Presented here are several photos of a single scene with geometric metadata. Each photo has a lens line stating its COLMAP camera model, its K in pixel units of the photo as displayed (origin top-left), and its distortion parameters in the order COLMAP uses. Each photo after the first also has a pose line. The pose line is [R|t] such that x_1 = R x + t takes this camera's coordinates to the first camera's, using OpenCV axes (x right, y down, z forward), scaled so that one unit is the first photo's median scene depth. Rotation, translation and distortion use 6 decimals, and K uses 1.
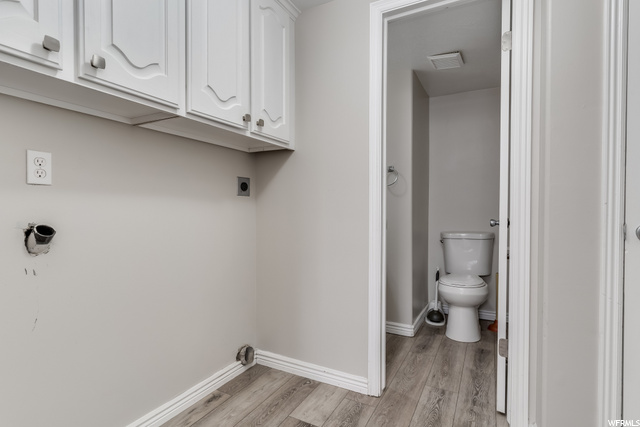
lens RADIAL K [[326.0, 0, 307.6], [0, 326.0, 212.1], [0, 0, 1]] dist [-0.001619, 0.000025]
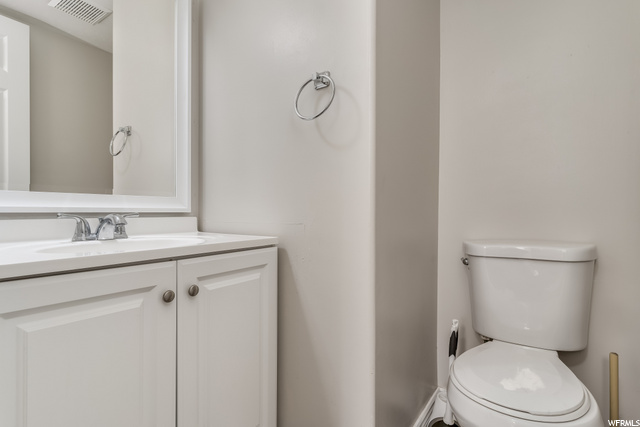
lens RADIAL K [[325.1, 0, 317.6], [0, 325.1, 215.3], [0, 0, 1]] dist [-0.002305, 0.000699]
pose [[0.999217, -0.008804, -0.038569, 0.241014], [0.008550, 0.999941, -0.006766, 0.021135], [0.038626, 0.006431, 0.999233, 0.578675]]
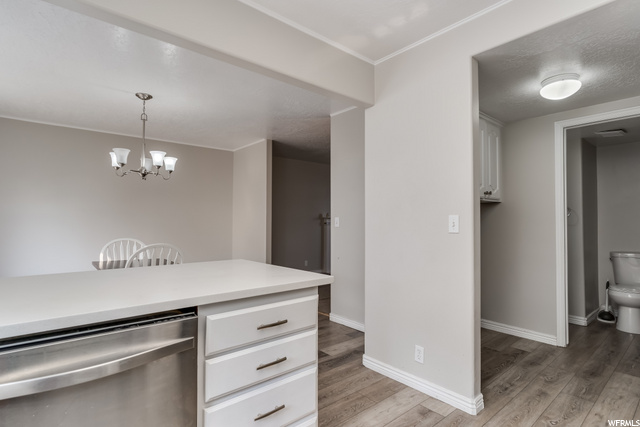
lens RADIAL K [[325.1, 0, 317.6], [0, 325.1, 215.3], [0, 0, 1]] dist [-0.002305, 0.000699]
pose [[0.937240, -0.010197, -0.348535, -0.251299], [-0.001344, 0.999459, -0.032855, -0.043743], [0.348682, 0.031261, 0.936720, -0.678276]]
